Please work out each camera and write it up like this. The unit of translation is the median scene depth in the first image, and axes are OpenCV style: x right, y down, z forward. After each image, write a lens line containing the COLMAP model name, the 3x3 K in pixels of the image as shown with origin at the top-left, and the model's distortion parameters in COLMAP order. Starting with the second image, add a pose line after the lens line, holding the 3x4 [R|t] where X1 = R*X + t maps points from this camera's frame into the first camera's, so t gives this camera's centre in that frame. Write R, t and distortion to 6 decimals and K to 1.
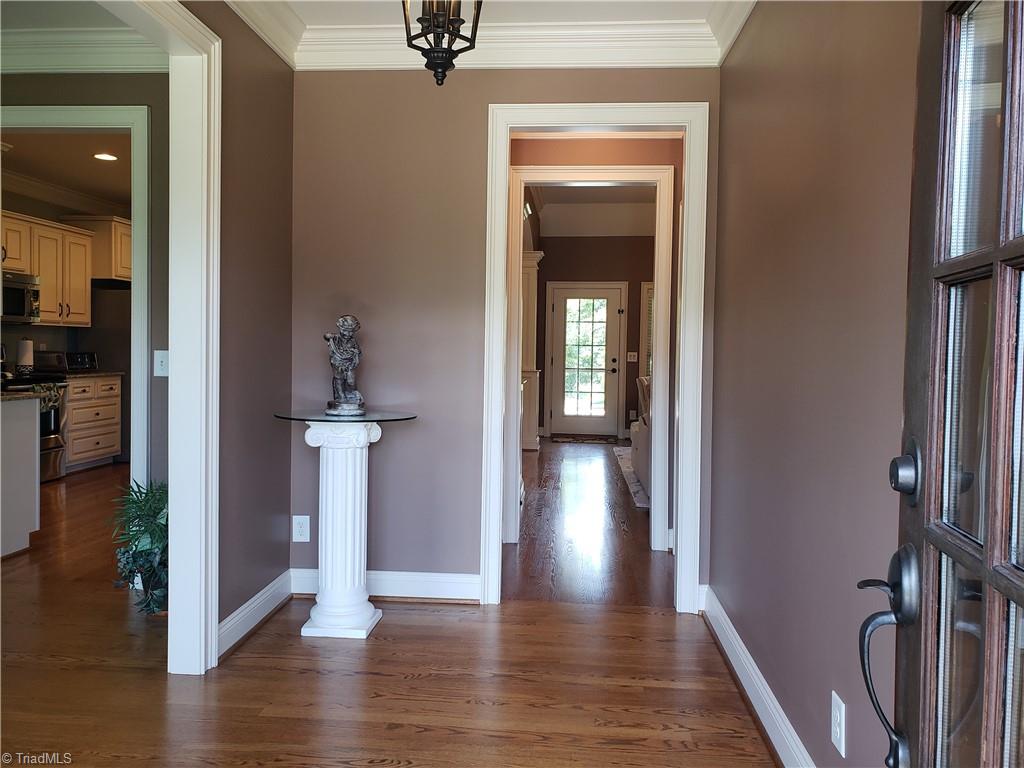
lens RADIAL K [[771.1, 0, 512.5], [0, 771.1, 381.4], [0, 0, 1]] dist [0.035035, -0.053471]
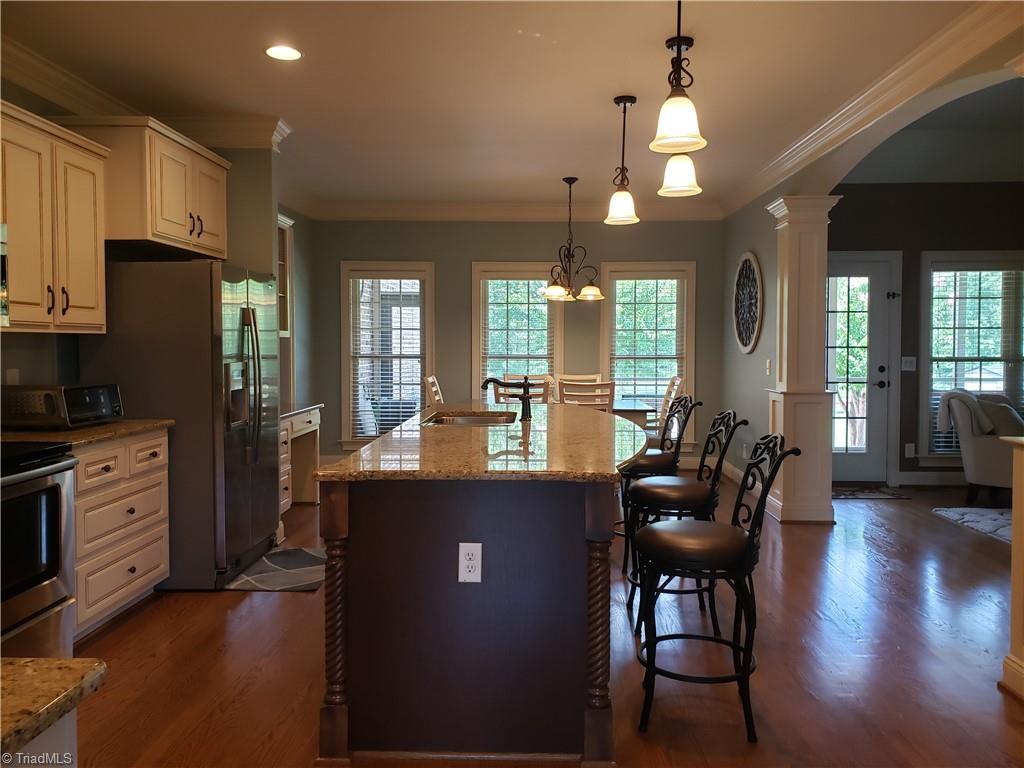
lens RADIAL K [[771.1, 0, 508.6], [0, 771.1, 376.0], [0, 0, 1]] dist [0.035035, -0.053471]
pose [[0.998653, -0.021241, 0.047341, -0.307357], [0.021497, 0.999757, -0.004922, -0.034516], [-0.047225, 0.005933, 0.998867, 0.481758]]
